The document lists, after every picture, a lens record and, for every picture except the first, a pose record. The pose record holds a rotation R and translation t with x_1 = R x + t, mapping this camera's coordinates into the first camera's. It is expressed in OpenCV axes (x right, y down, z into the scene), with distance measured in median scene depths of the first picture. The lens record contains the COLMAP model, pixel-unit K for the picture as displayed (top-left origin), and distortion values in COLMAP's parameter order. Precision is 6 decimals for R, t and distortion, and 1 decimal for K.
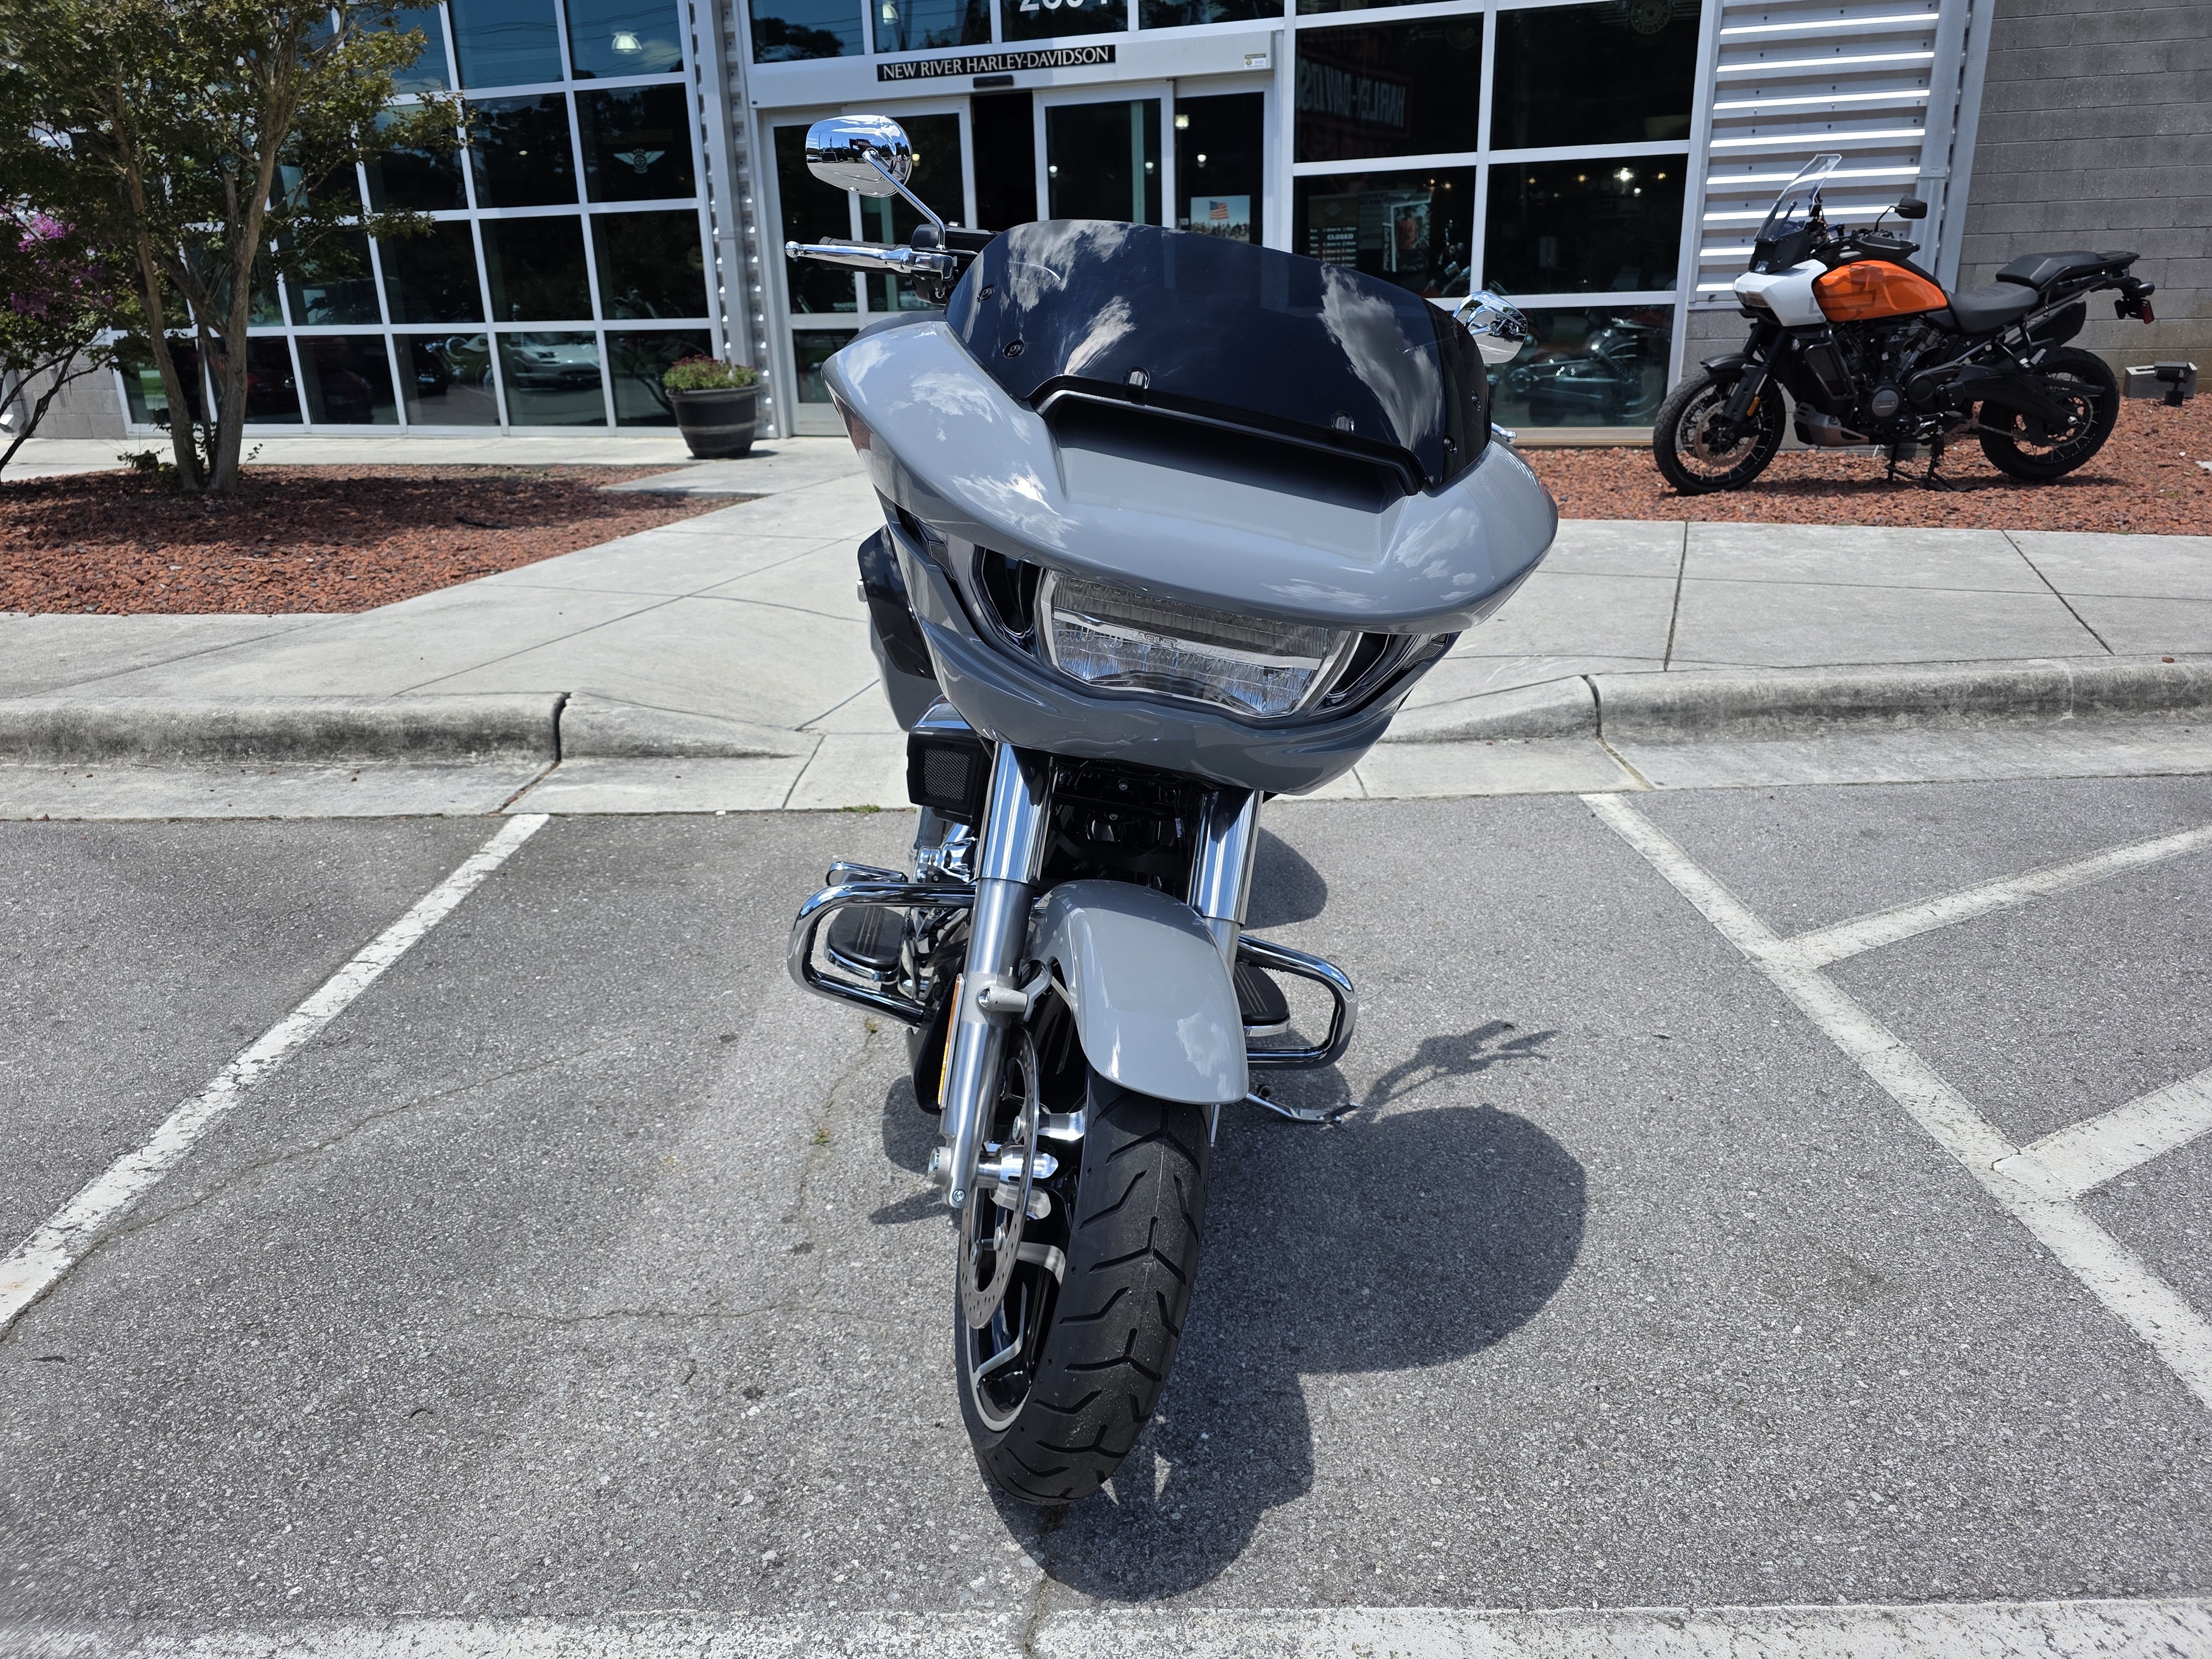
lens RADIAL K [[1495.7, 0, 1119.4], [0, 1495.7, 821.3], [0, 0, 1]] dist [0.041017, -0.039776]
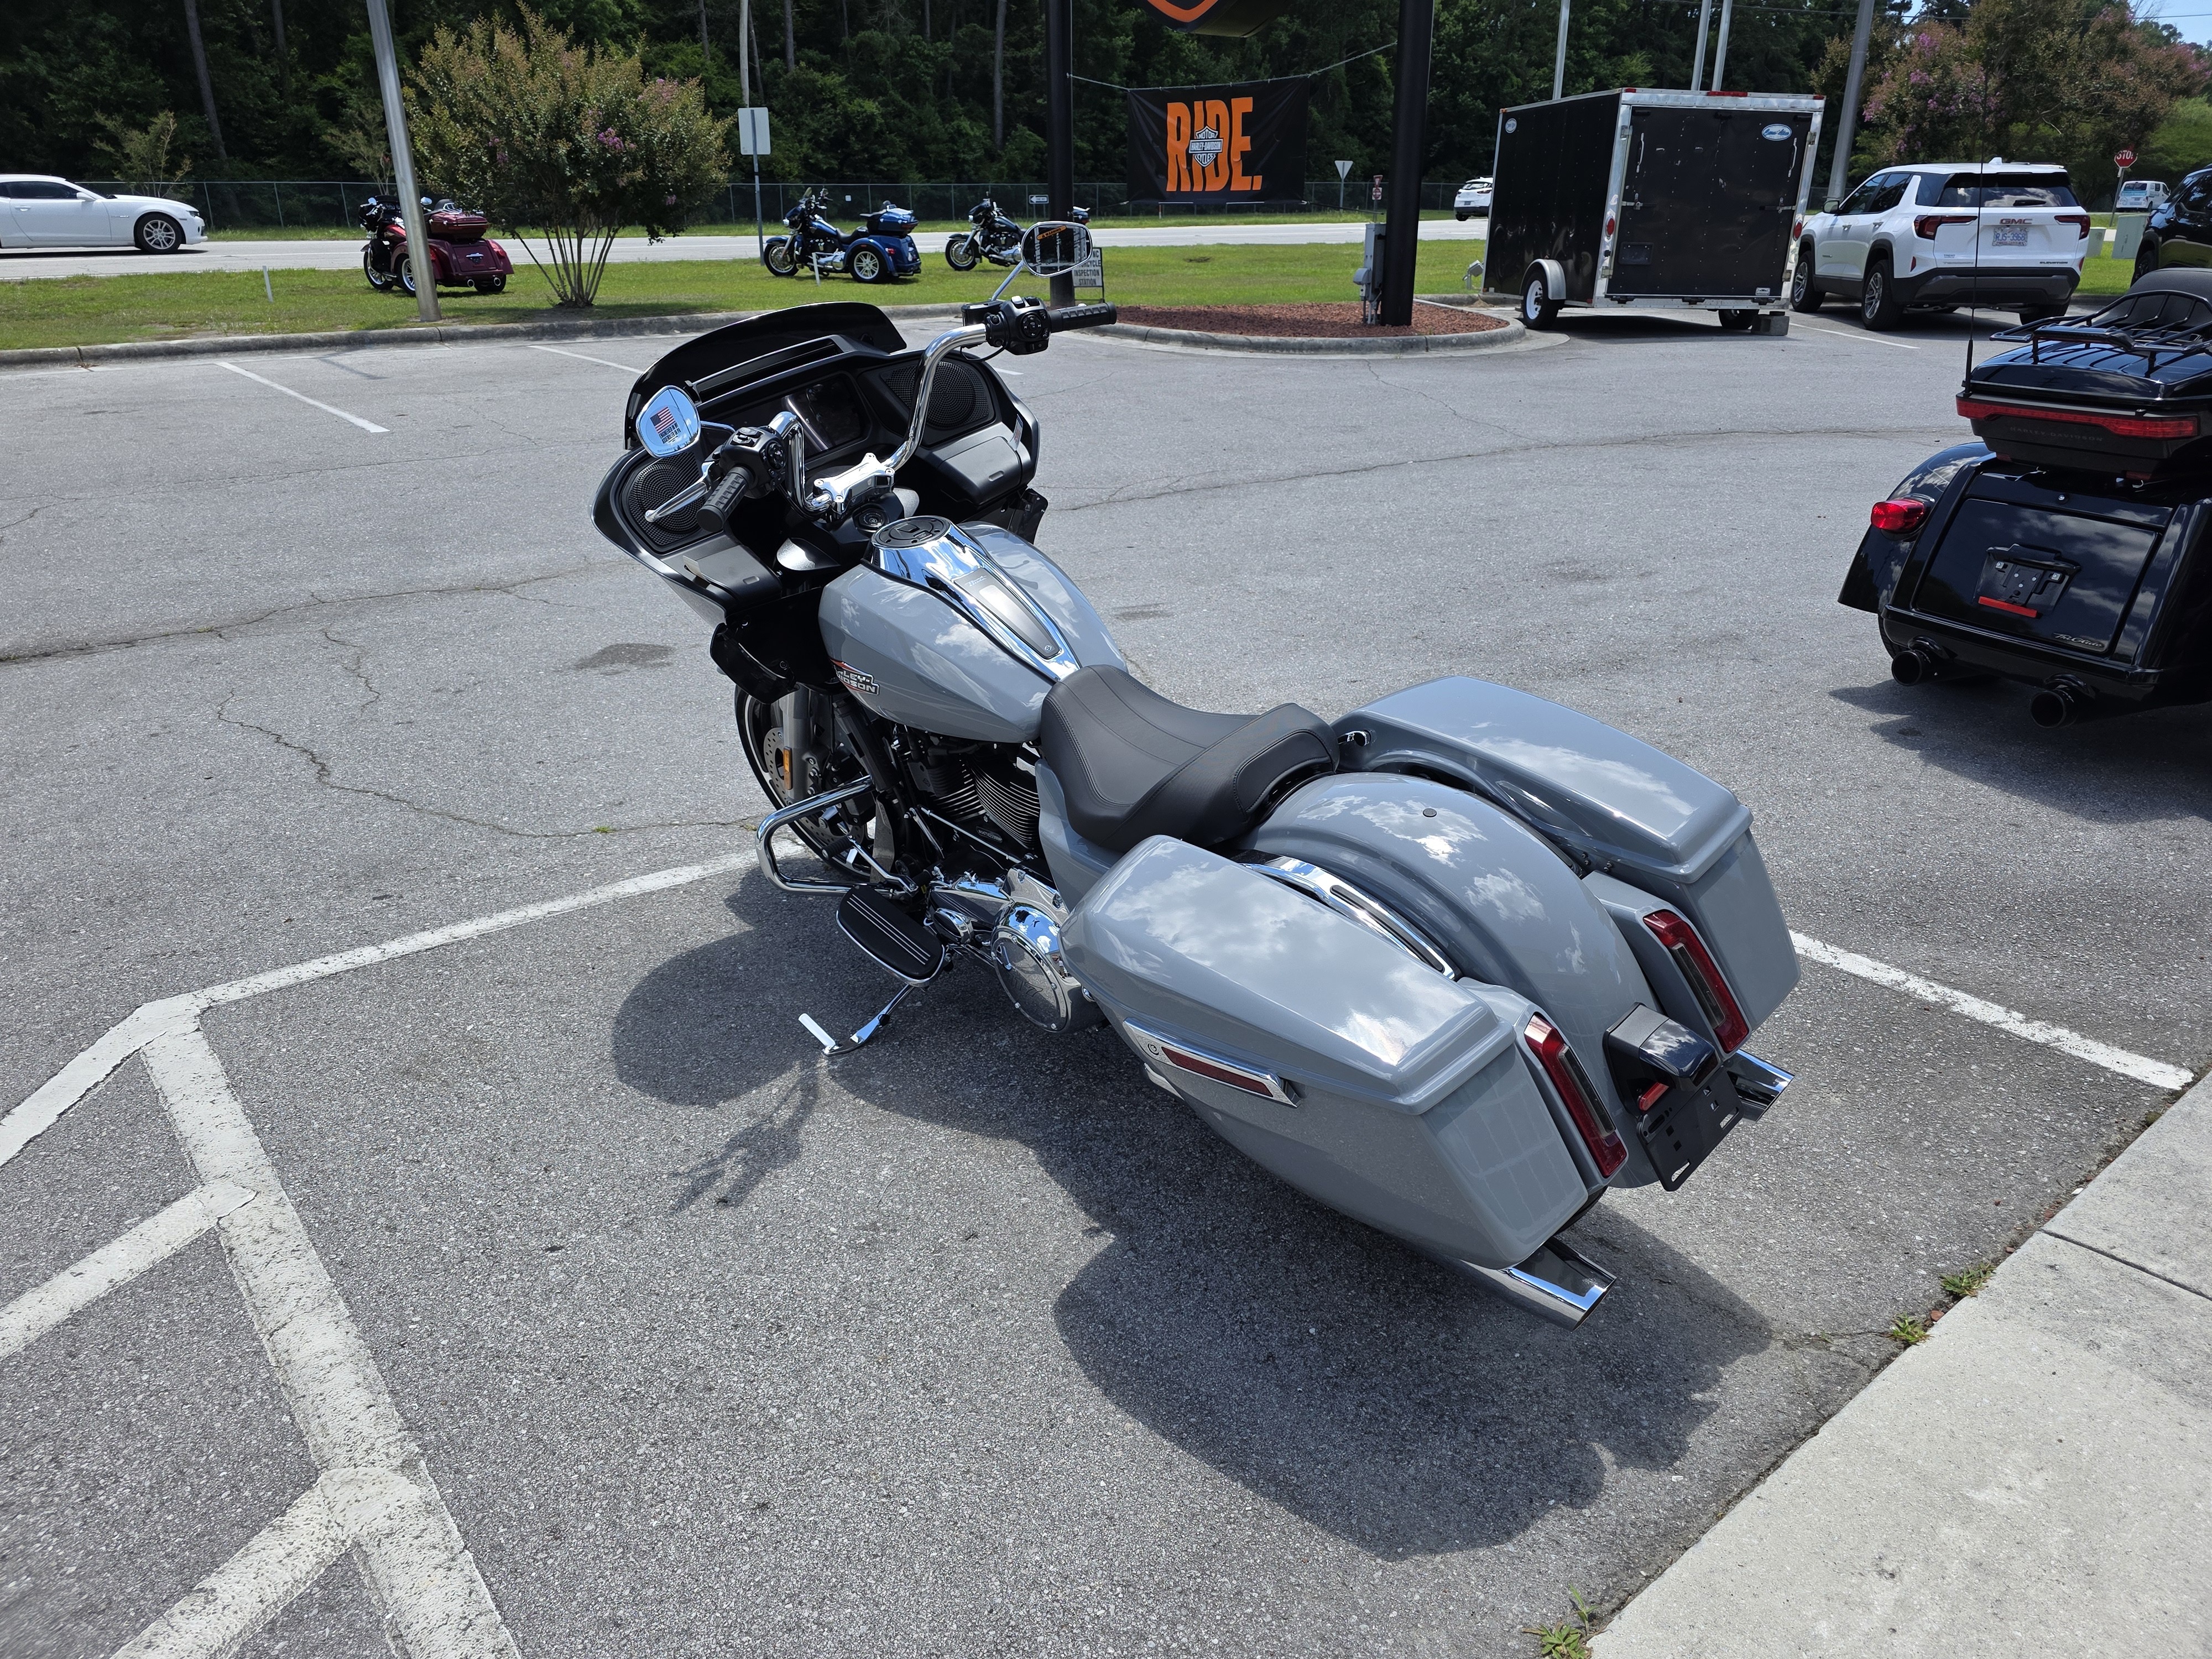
lens RADIAL K [[1483.2, 0, 1127.1], [0, 1483.2, 839.0], [0, 0, 1]] dist [0.037847, -0.032403]
pose [[-0.787245, 0.265971, -0.556331, 0.189048], [-0.177135, 0.766633, 0.617169, -0.234183], [0.590650, 0.584409, -0.556415, 0.562715]]
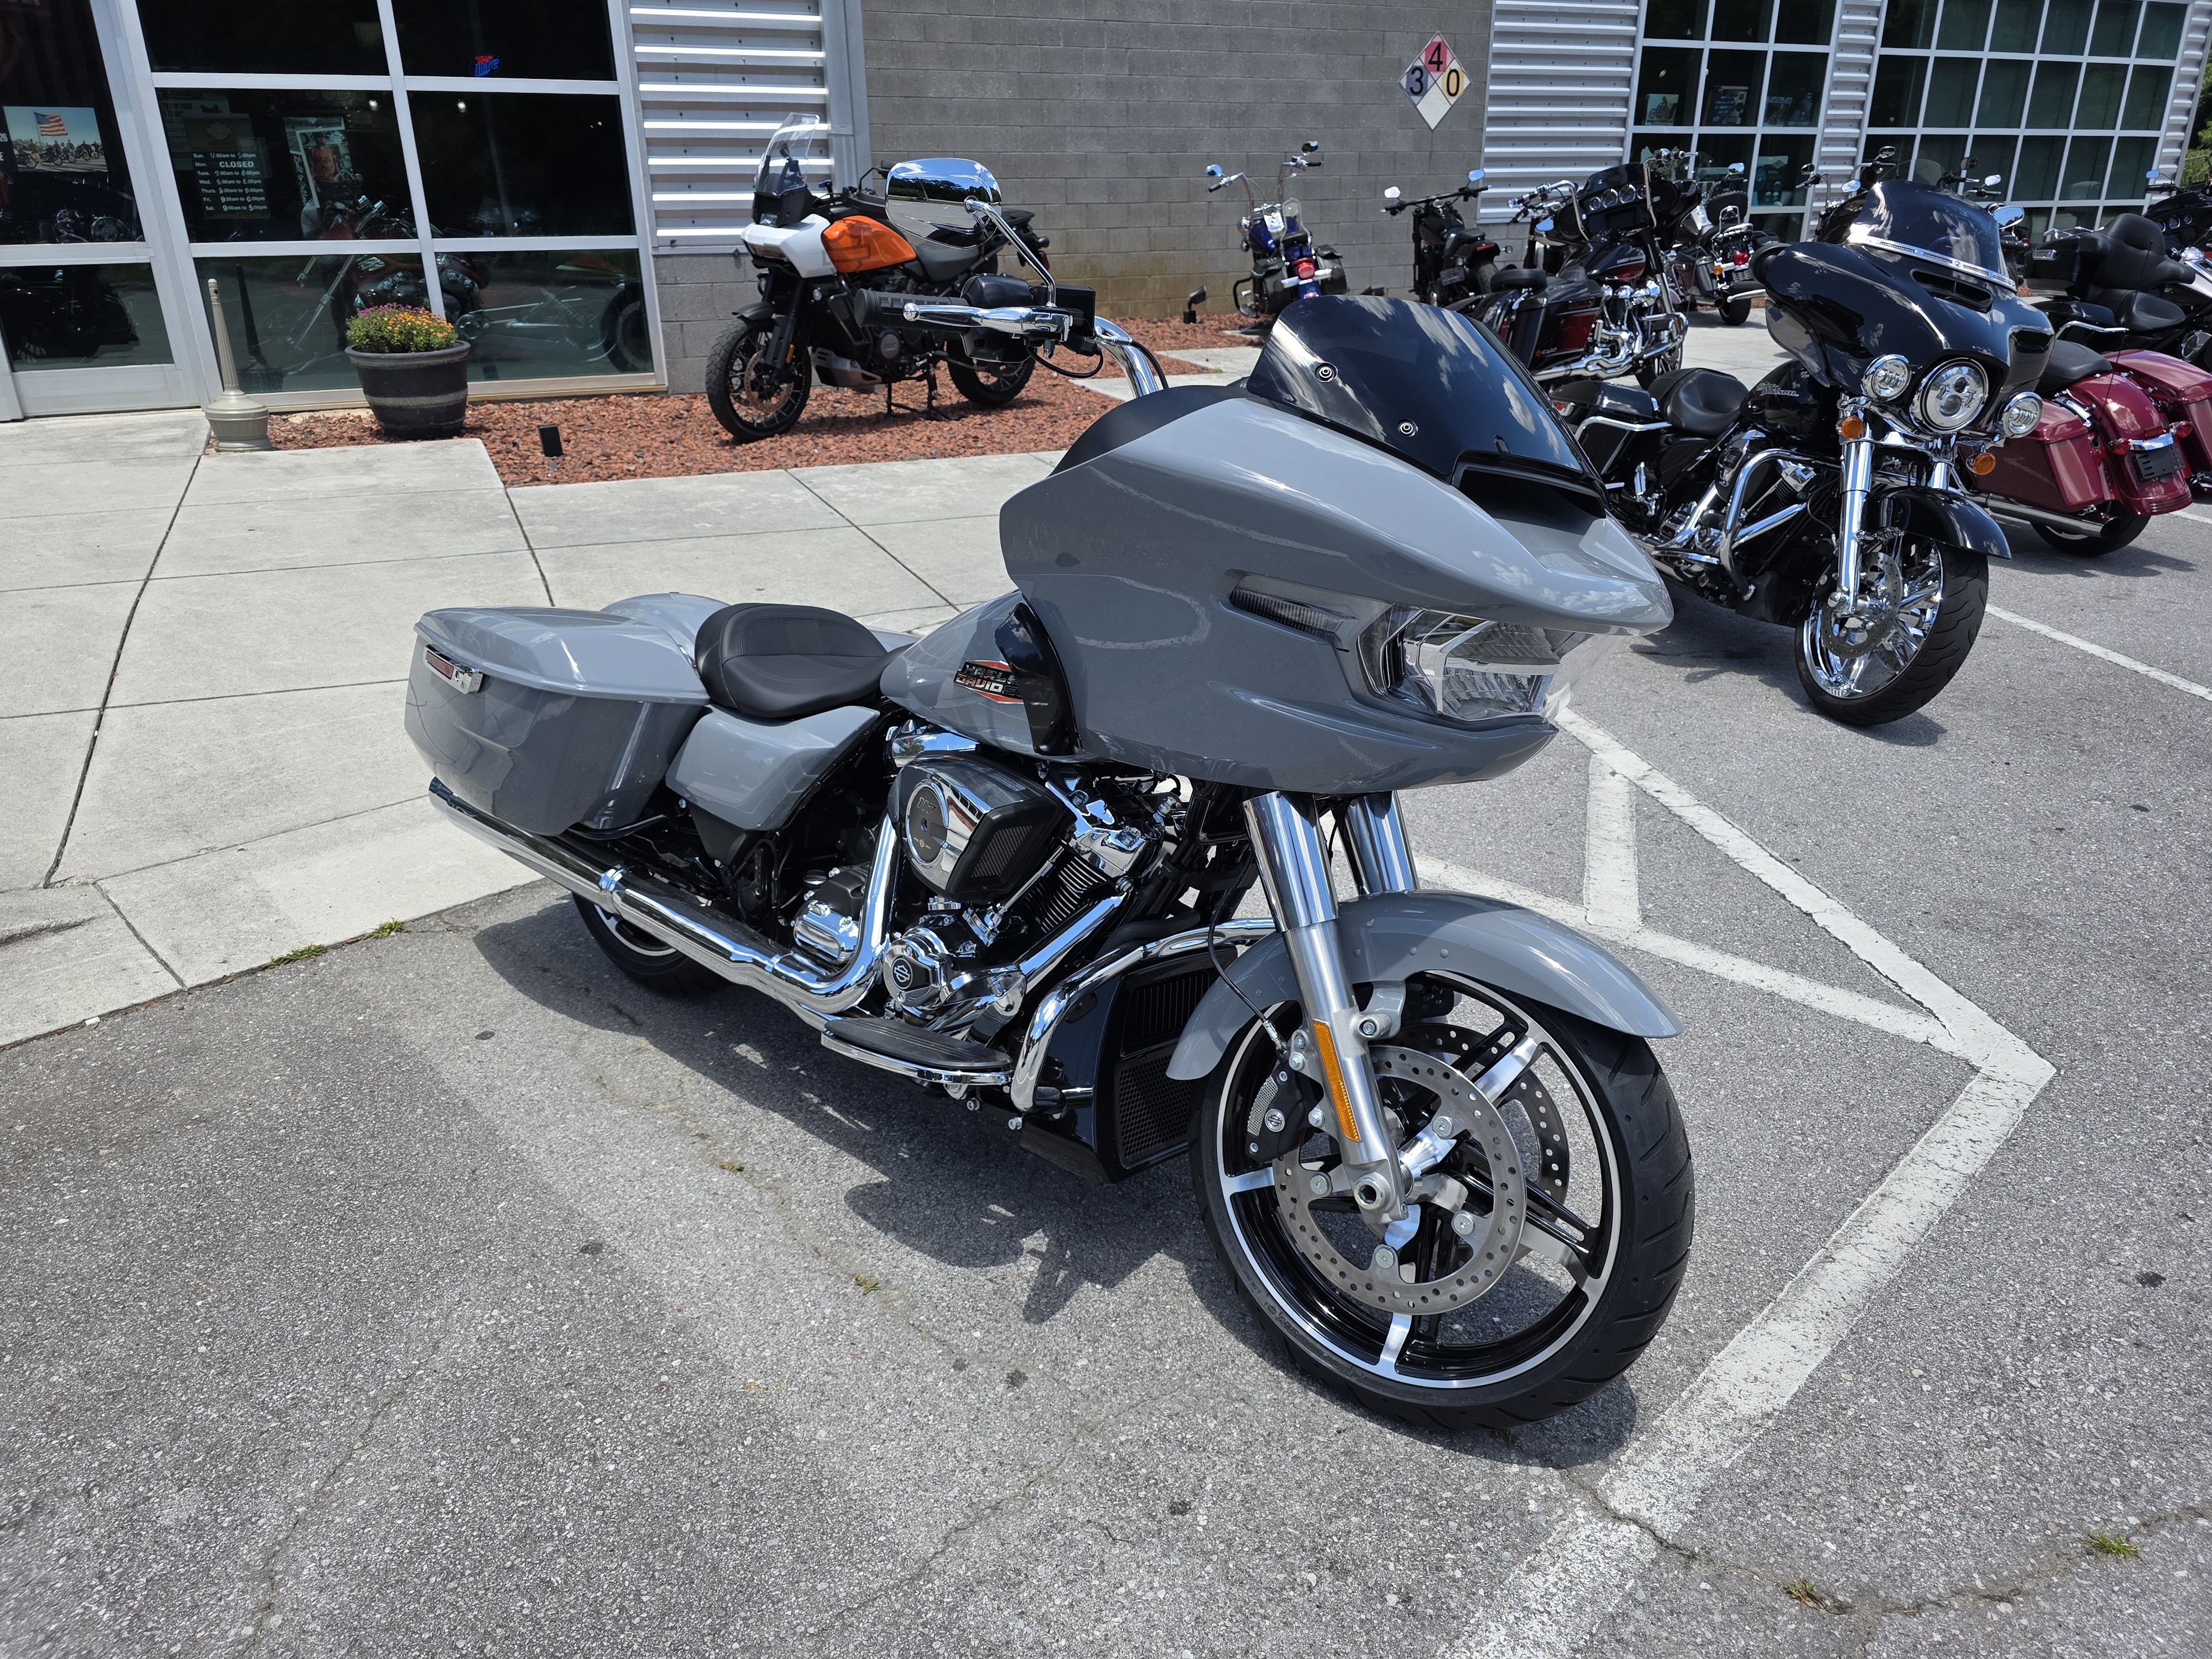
lens RADIAL K [[1491.1, 0, 1106.0], [0, 1491.1, 848.9], [0, 0, 1]] dist [0.036835, -0.033630]
pose [[0.713733, -0.263924, 0.648791, -0.200832], [0.220345, 0.963867, 0.149694, -0.047350], [-0.664856, 0.036116, 0.746098, 0.073666]]
